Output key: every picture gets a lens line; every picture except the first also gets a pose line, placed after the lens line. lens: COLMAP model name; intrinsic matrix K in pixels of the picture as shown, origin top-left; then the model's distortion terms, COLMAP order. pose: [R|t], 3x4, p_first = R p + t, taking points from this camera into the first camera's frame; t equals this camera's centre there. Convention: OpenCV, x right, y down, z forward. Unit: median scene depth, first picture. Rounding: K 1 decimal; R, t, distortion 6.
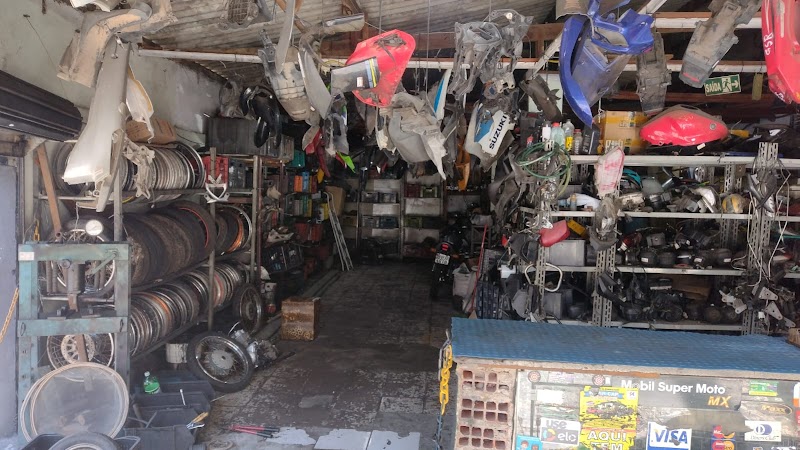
lens RADIAL K [[622.8, 0, 400.0], [0, 622.8, 225.0], [0, 0, 1]] dist [0.002504, -0.004590]
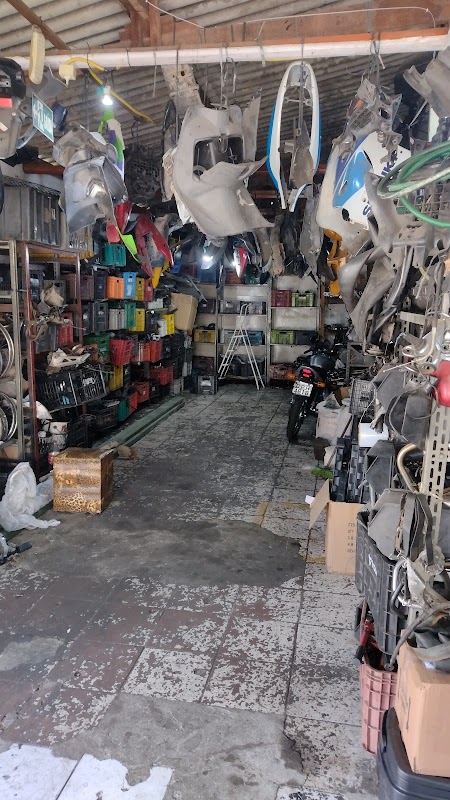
lens RADIAL K [[622.8, 0, 225.5], [0, 622.8, 413.7], [0, 0, 1]] dist [0.002504, -0.004590]
pose [[0.993983, 0.012849, -0.108780, 0.064304], [0.000227, 0.992852, 0.119351, -0.004634], [0.109536, -0.118657, 0.986875, 0.282495]]
